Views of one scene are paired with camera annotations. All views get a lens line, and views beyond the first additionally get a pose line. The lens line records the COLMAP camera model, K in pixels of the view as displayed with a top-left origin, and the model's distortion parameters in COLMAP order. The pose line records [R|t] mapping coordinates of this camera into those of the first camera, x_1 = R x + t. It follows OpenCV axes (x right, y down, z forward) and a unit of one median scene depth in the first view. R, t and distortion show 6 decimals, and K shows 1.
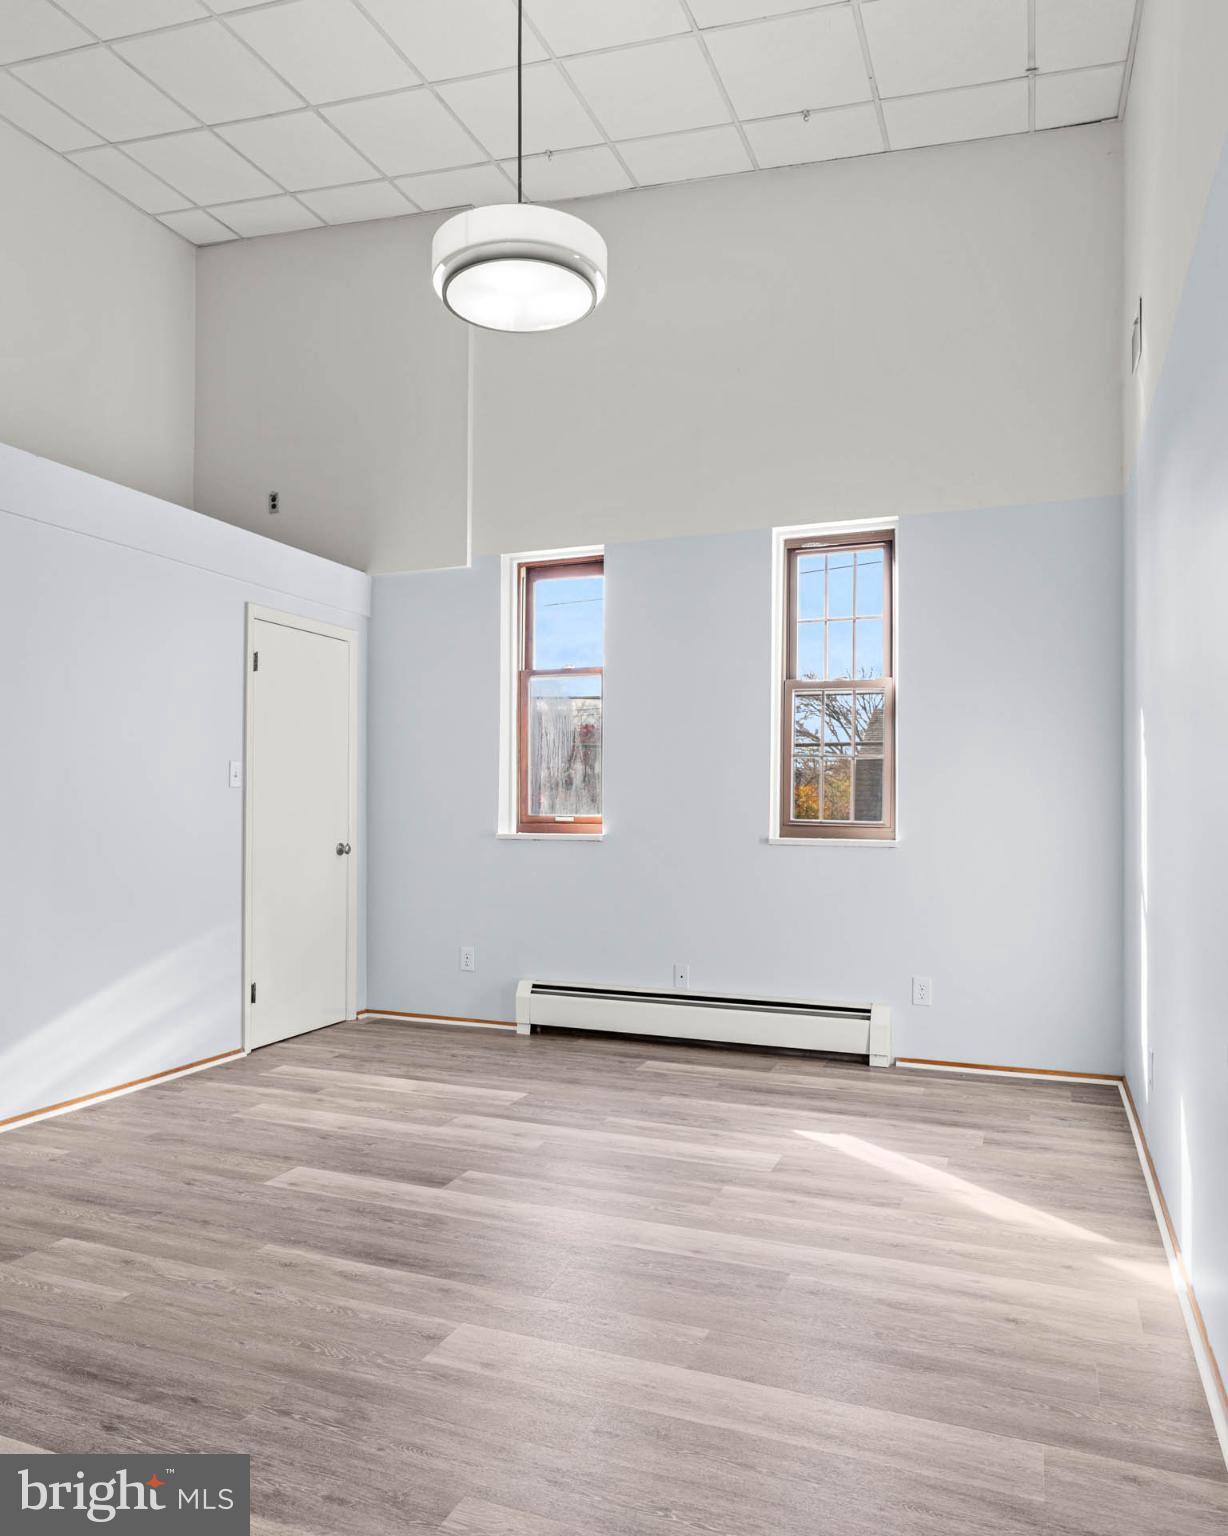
lens RADIAL K [[1078.6, 0, 607.1], [0, 1078.6, 800.1], [0, 0, 1]] dist [-0.007982, 0.005362]
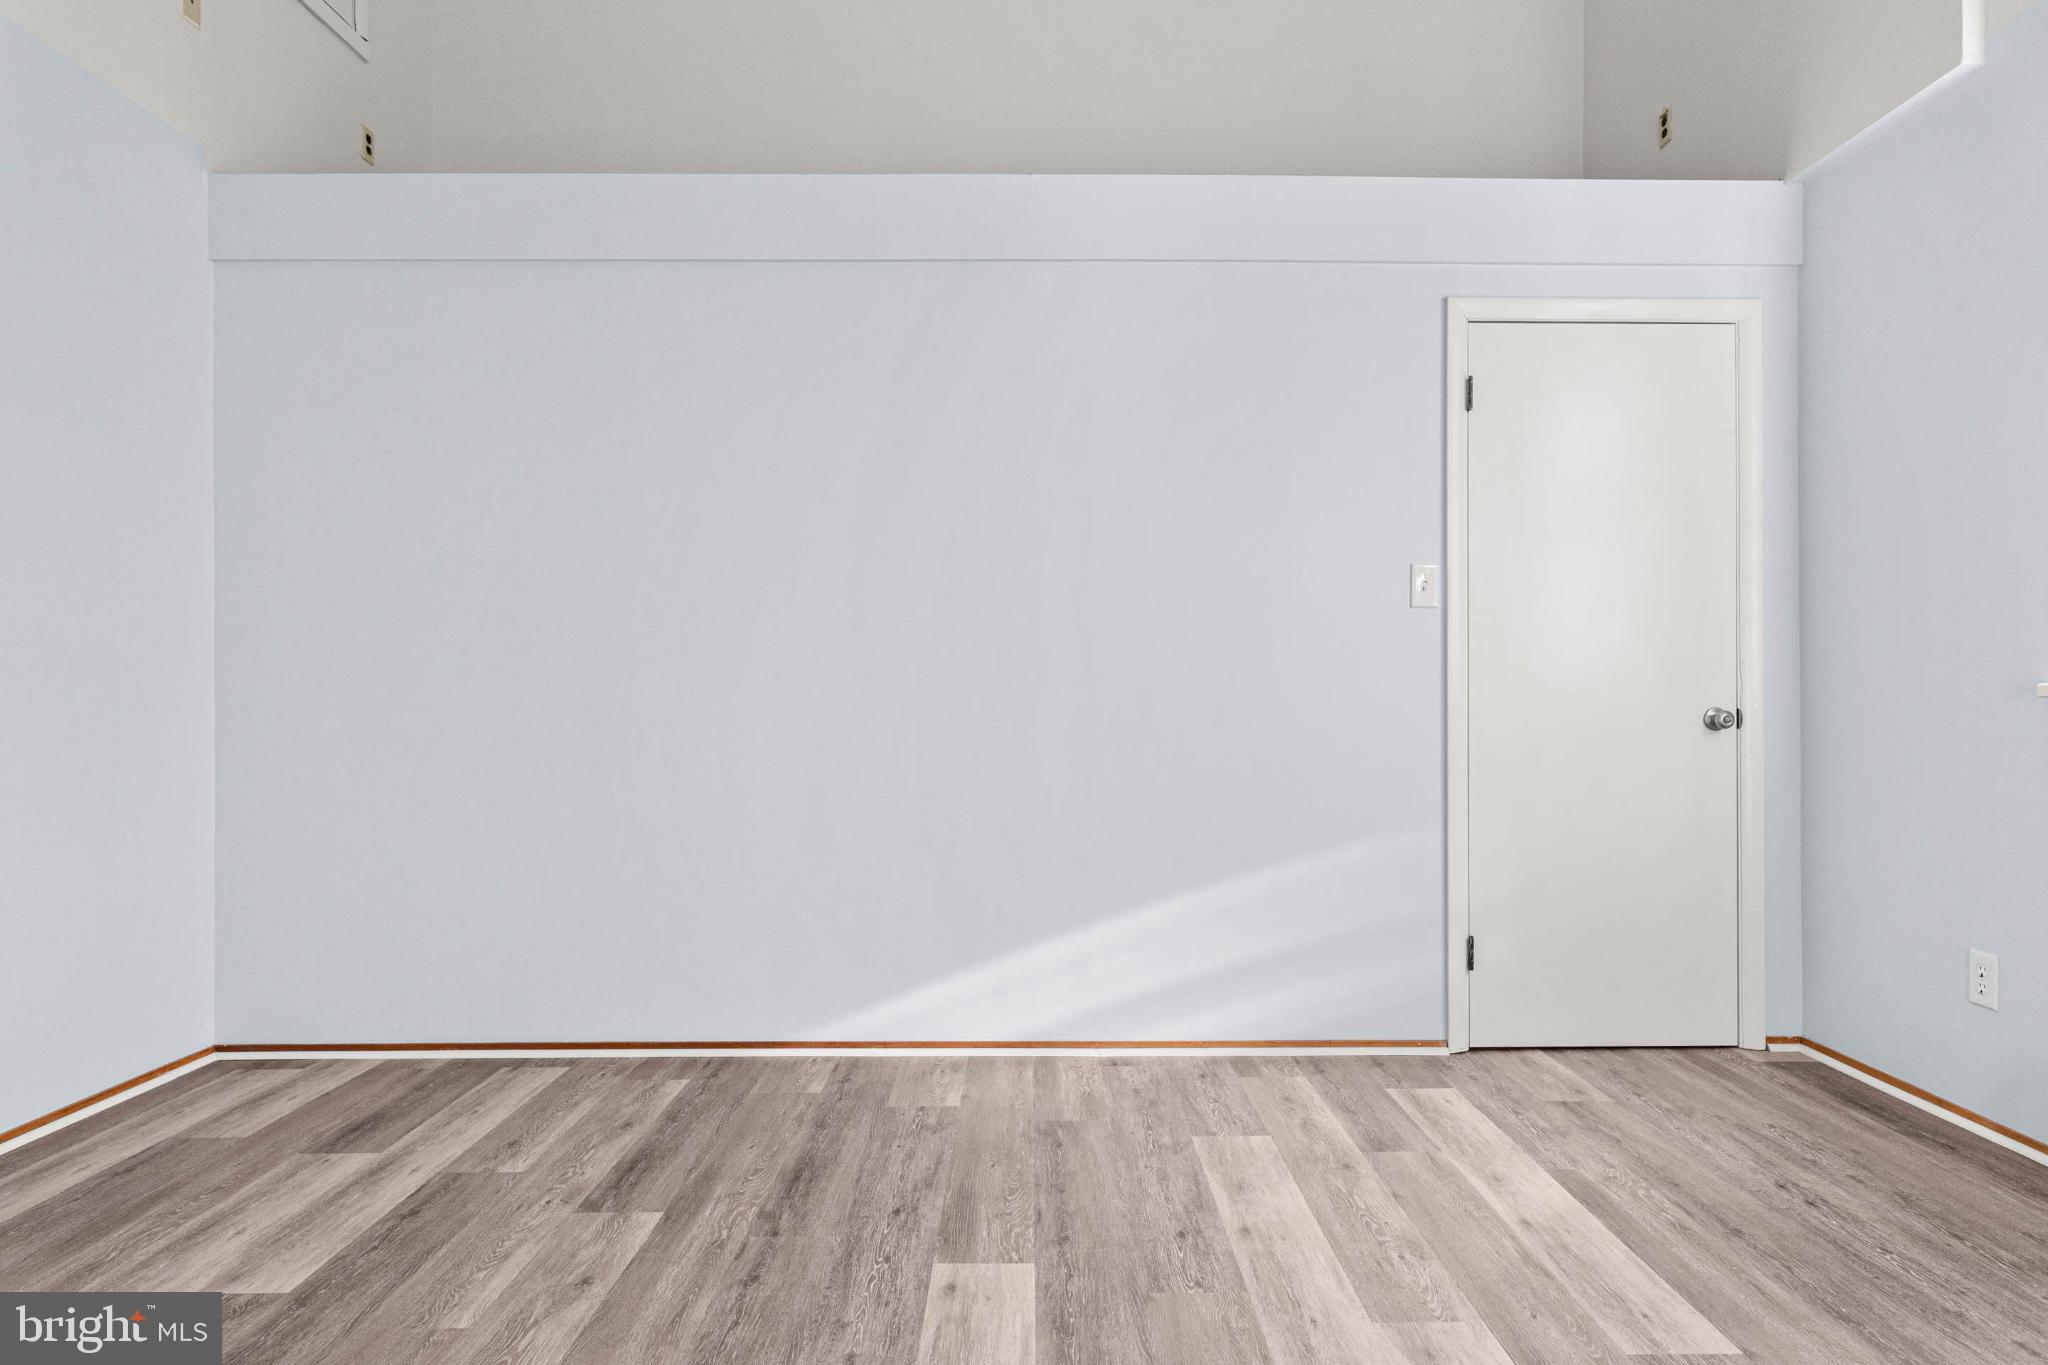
lens RADIAL K [[1181.2, 0, 1036.7], [0, 1181.2, 699.0], [0, 0, 1]] dist [-0.002748, -0.001319]
pose [[0.377557, -0.002779, -0.925982, 0.224421], [0.006605, 0.999978, -0.000308, 0.045891], [0.925963, -0.005999, 0.377568, 0.651178]]
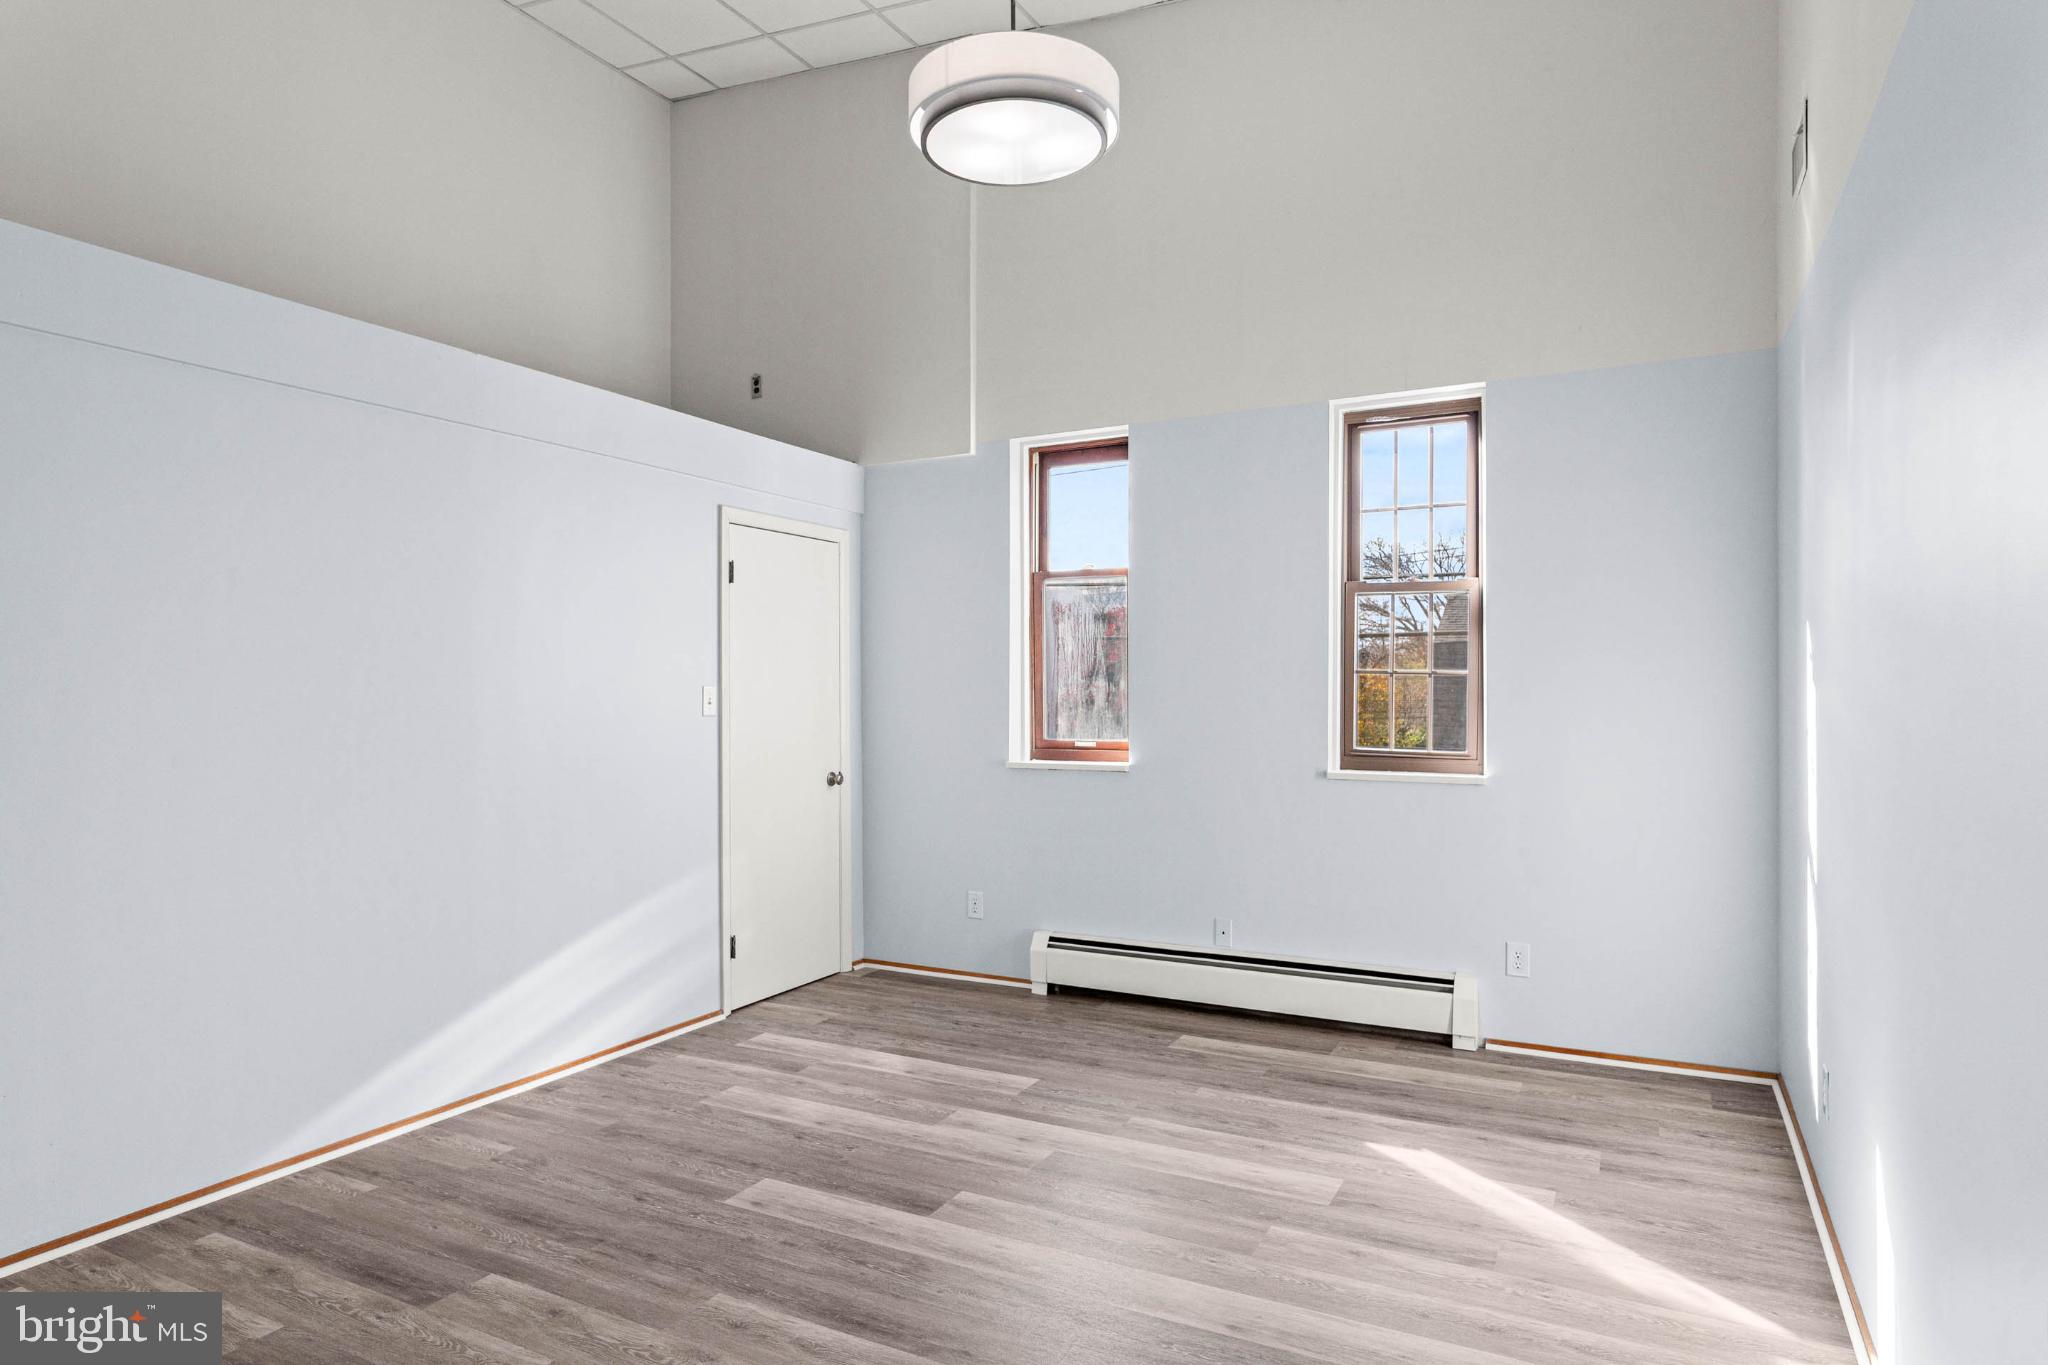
lens RADIAL K [[1181.2, 0, 1026.1], [0, 1181.2, 694.4], [0, 0, 1]] dist [-0.002748, -0.001319]
pose [[0.994536, -0.007108, -0.104148, 0.016369], [0.008117, 0.999924, 0.009271, -0.042919], [0.104074, -0.010066, 0.994519, 0.077203]]
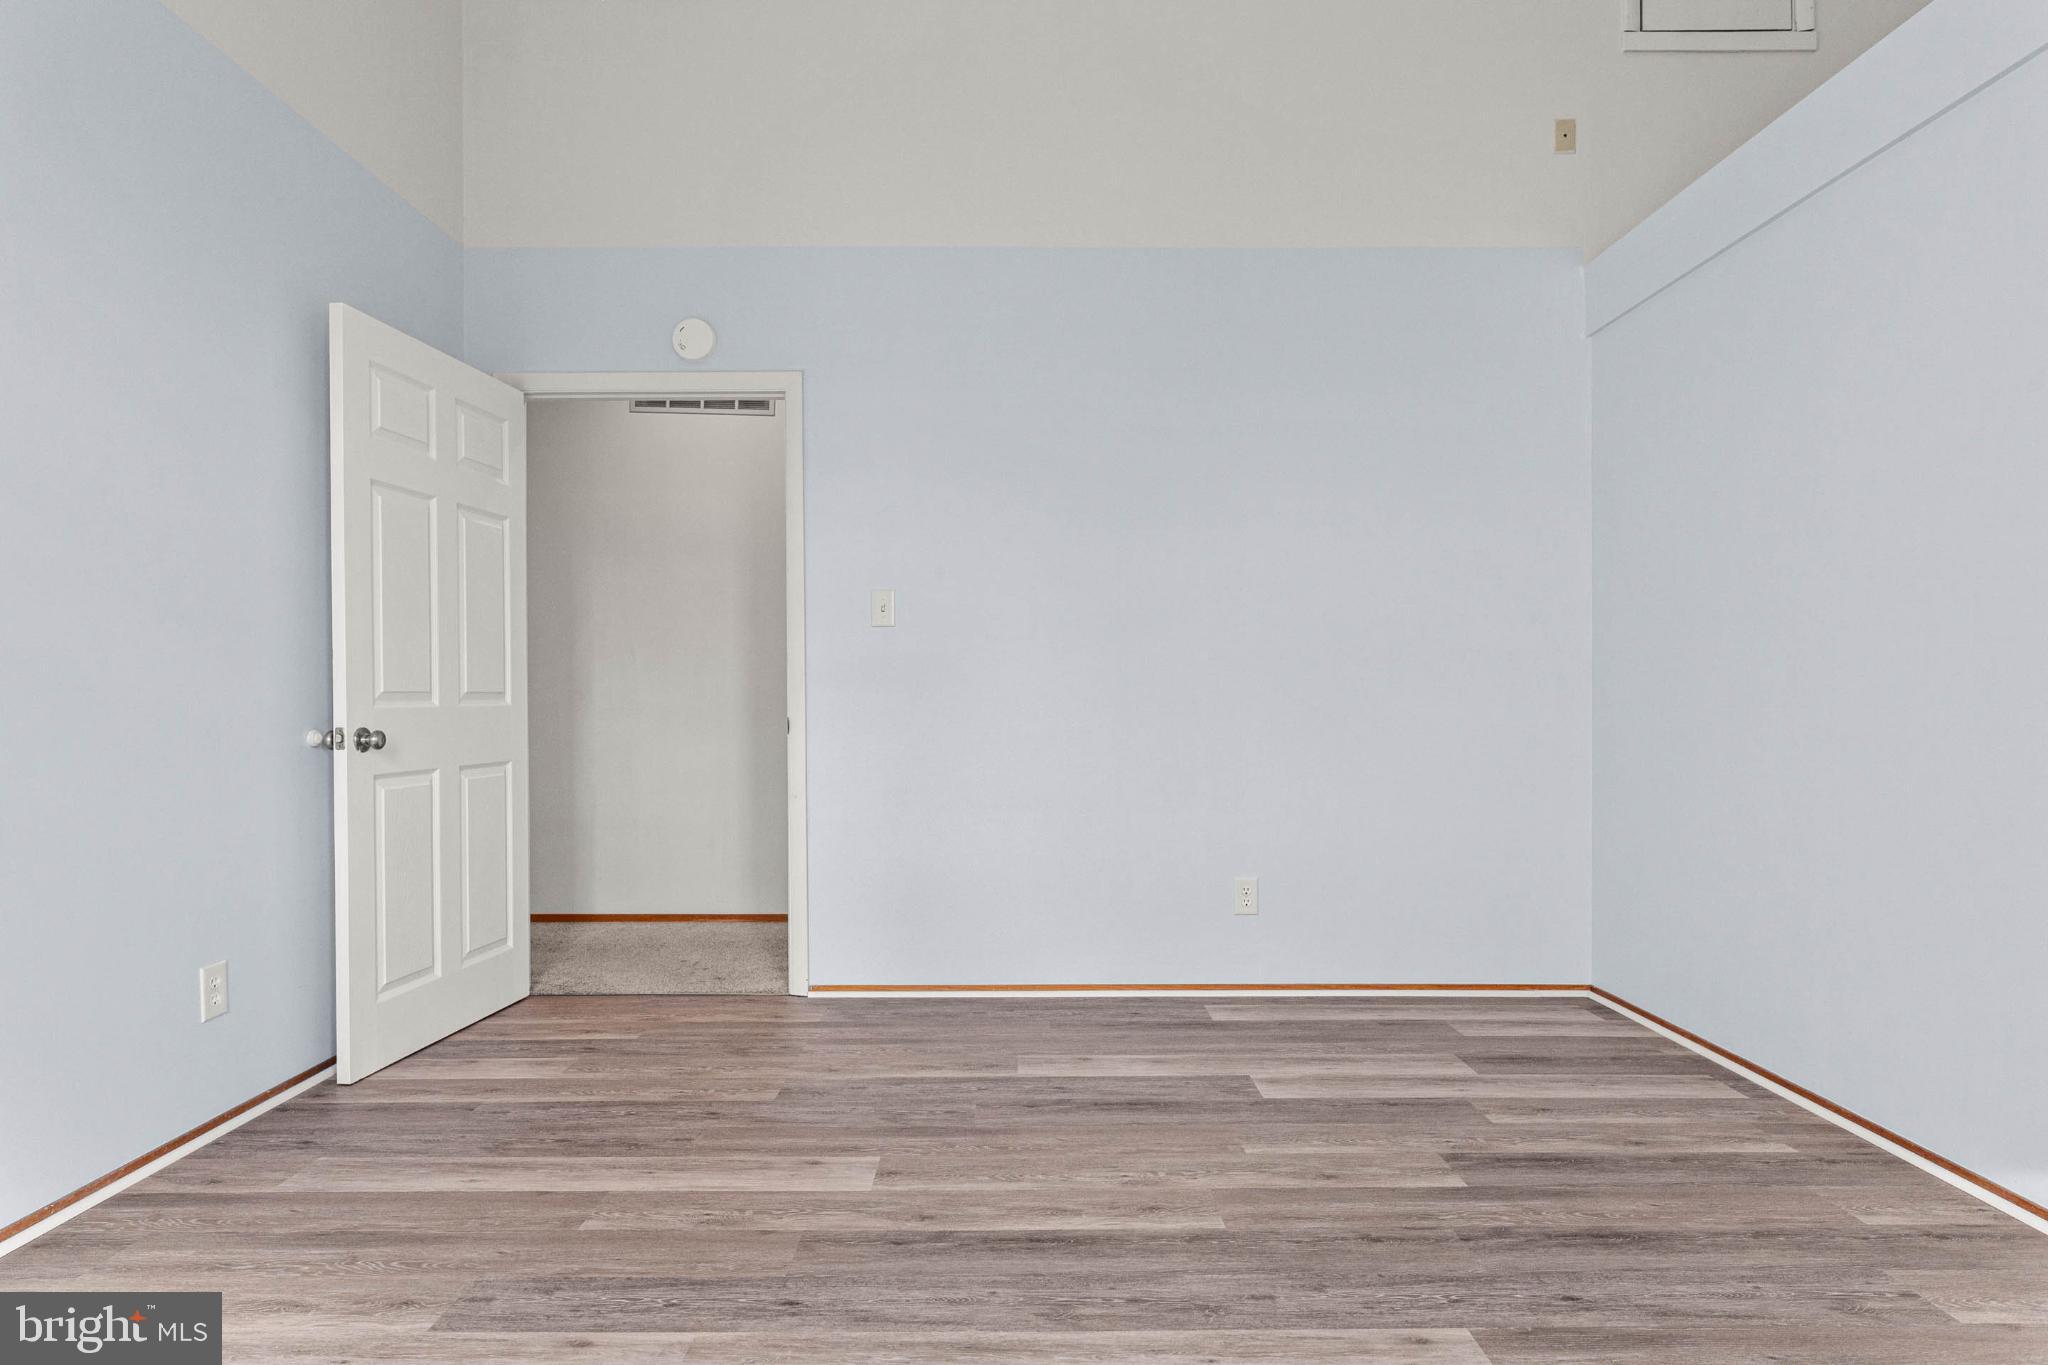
lens RADIAL K [[1181.2, 0, 1022.3], [0, 1181.2, 691.2], [0, 0, 1]] dist [-0.002748, -0.001319]
pose [[-0.925882, -0.006006, -0.377764, 0.072030], [-0.002577, 0.999951, -0.009580, 0.046838], [0.377803, -0.007896, -0.925852, 1.151506]]
